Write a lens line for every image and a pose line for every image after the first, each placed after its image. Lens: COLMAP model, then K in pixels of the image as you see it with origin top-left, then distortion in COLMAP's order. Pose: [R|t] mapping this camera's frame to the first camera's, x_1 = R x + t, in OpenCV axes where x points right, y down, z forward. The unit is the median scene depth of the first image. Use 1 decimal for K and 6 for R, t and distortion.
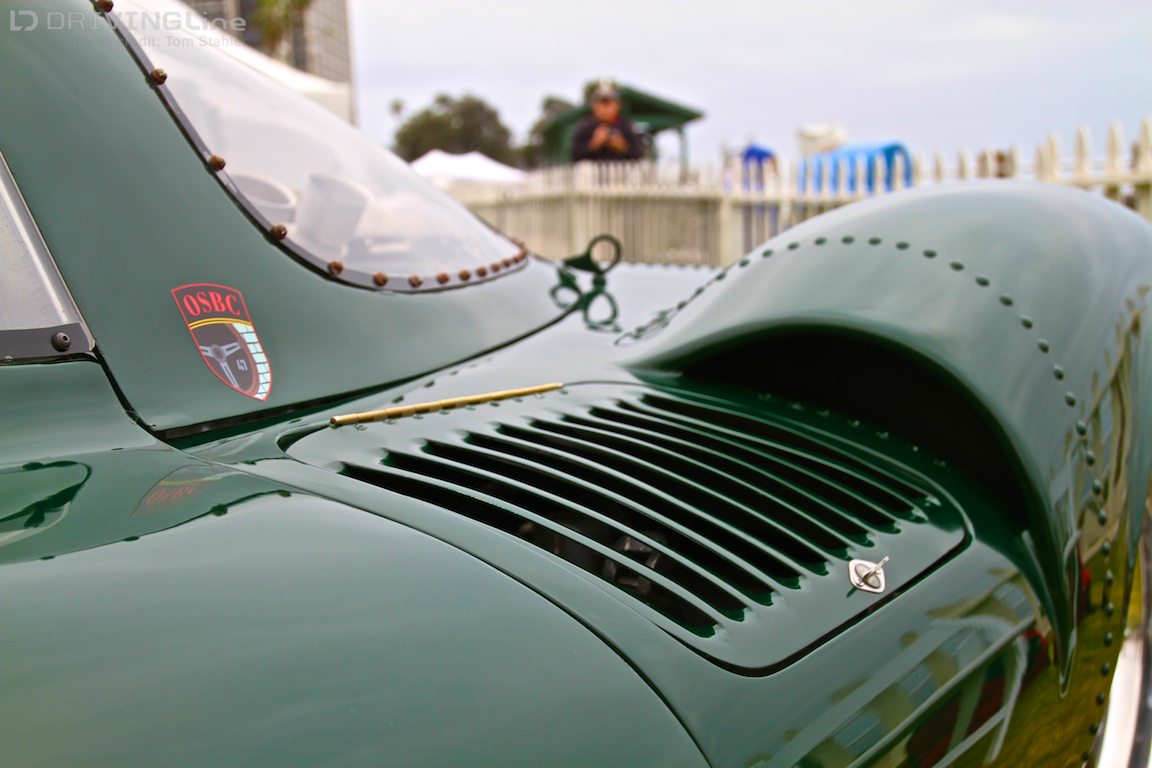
lens RADIAL K [[1611.3, 0, 576.0], [0, 1611.3, 384.0], [0, 0, 1]] dist [-0.012932, -0.006561]
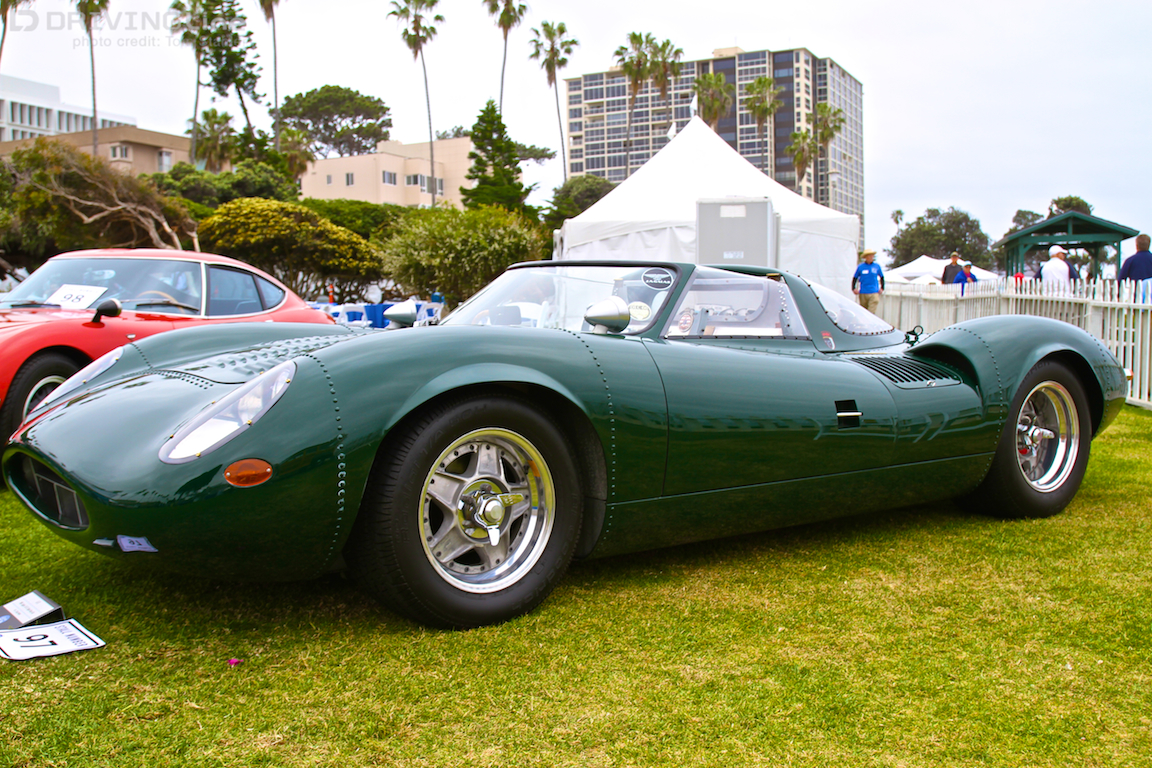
lens RADIAL K [[1298.4, 0, 576.0], [0, 1298.4, 384.0], [0, 0, 1]] dist [0.000723, -0.002338]
pose [[0.939162, 0.045995, -0.340382, 0.301503], [-0.059362, 0.997816, -0.028956, 0.176080], [0.338307, 0.047400, 0.939841, -2.076873]]
